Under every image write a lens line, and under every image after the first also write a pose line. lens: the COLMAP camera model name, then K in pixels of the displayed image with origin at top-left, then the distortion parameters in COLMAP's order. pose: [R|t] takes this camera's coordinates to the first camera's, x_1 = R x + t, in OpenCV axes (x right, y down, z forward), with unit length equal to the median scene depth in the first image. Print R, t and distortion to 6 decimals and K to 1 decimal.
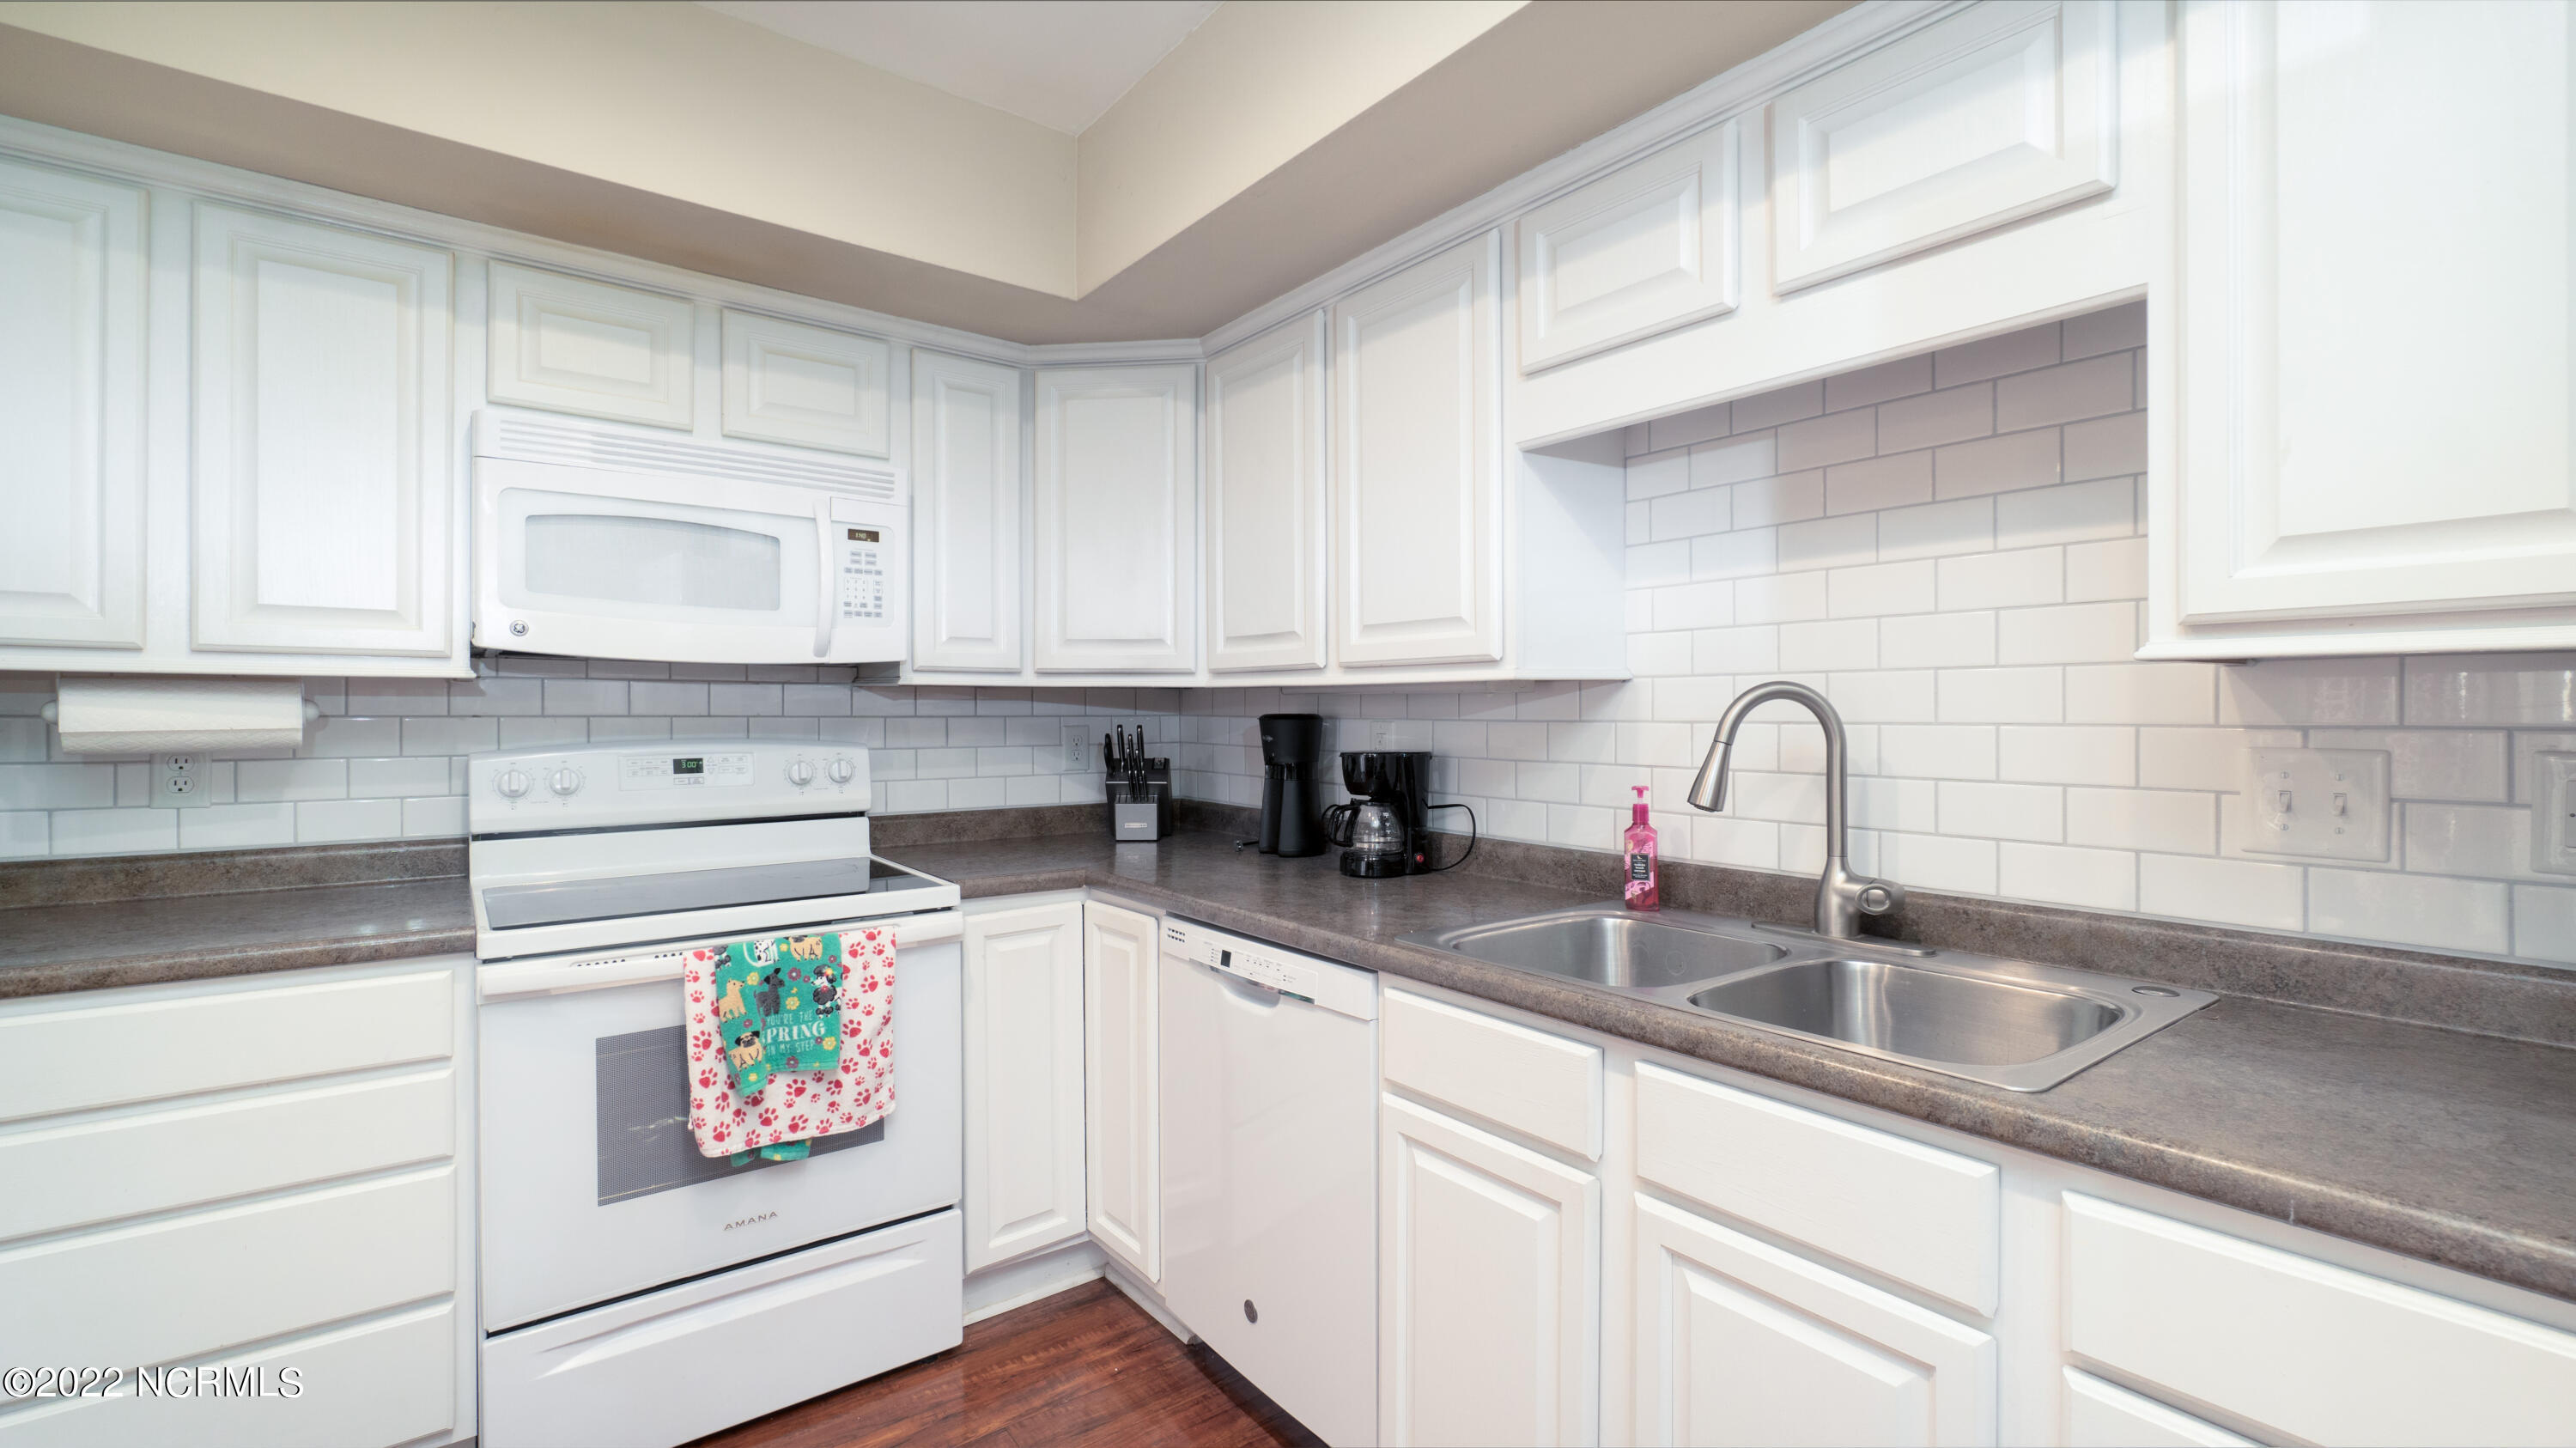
lens RADIAL K [[1389.5, 0, 1166.4], [0, 1389.5, 725.1], [0, 0, 1]] dist [-0.002996, -0.000454]
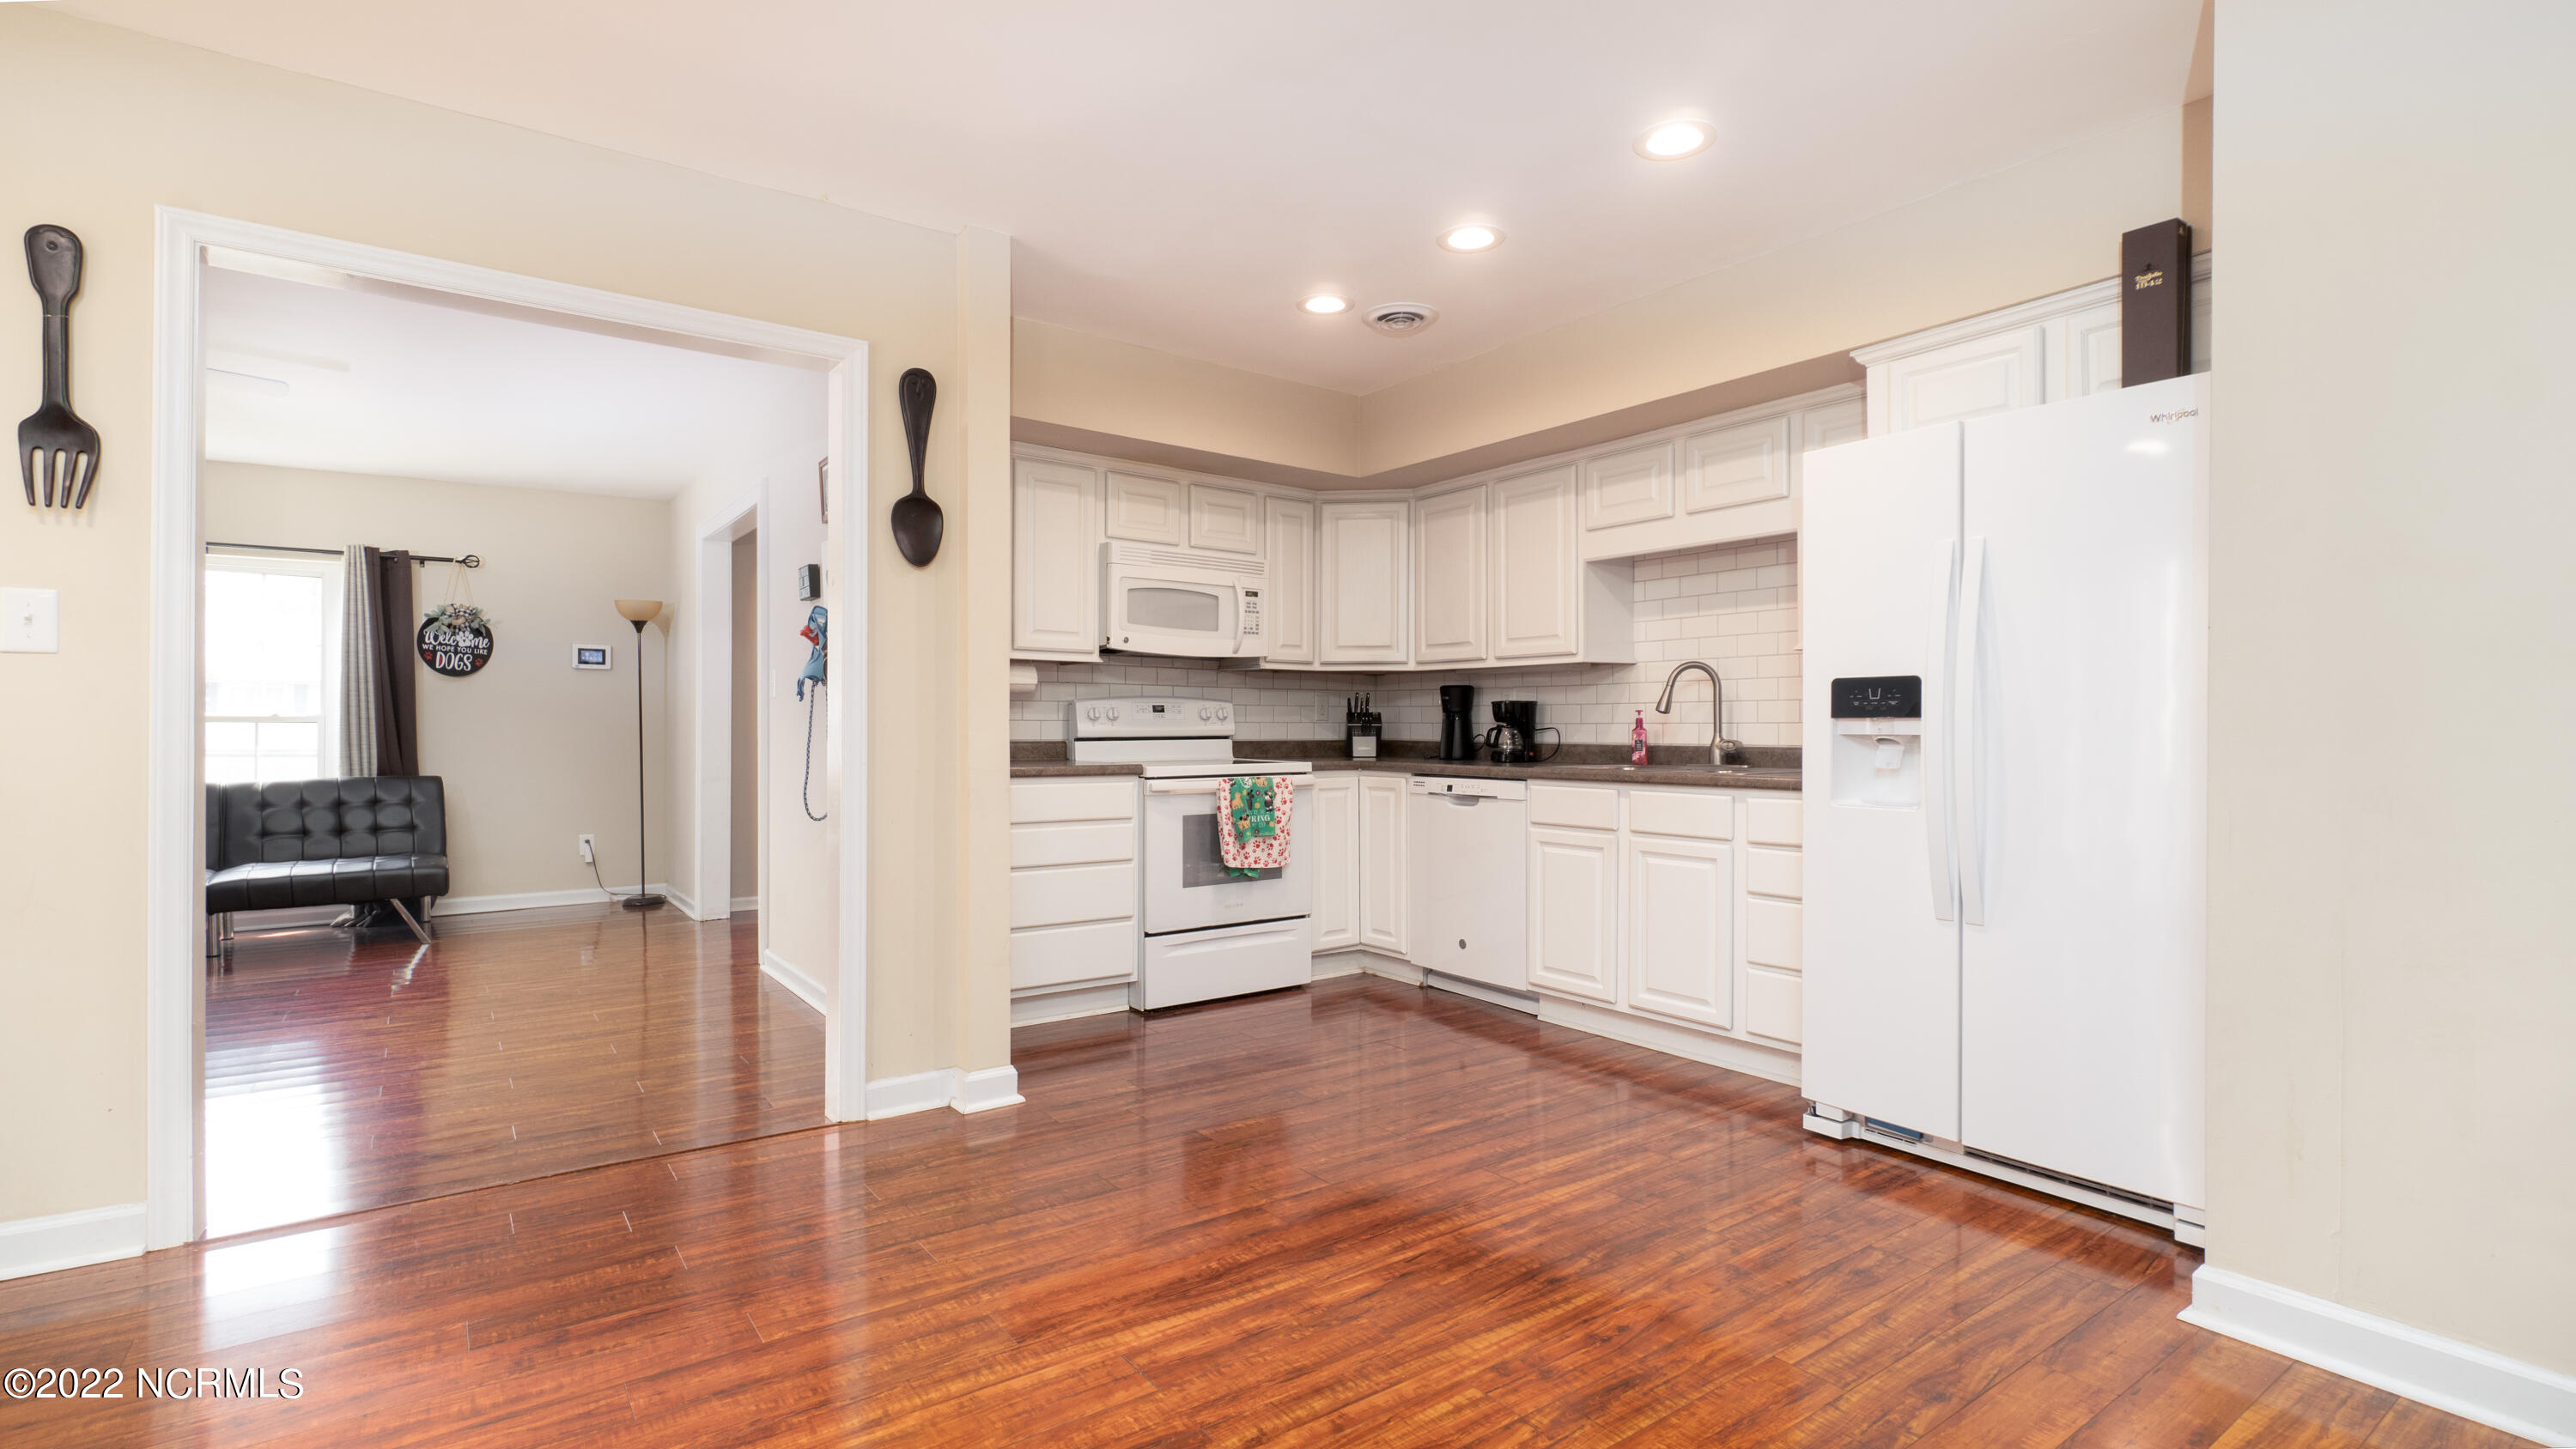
lens RADIAL K [[1388.9, 0, 1125.3], [0, 1388.9, 731.6], [0, 0, 1]] dist [0.000096, 0.000144]
pose [[0.998606, 0.003308, -0.052675, -0.349243], [-0.003541, 0.999984, -0.004330, 0.086208], [0.052660, 0.004511, 0.998602, -1.215189]]
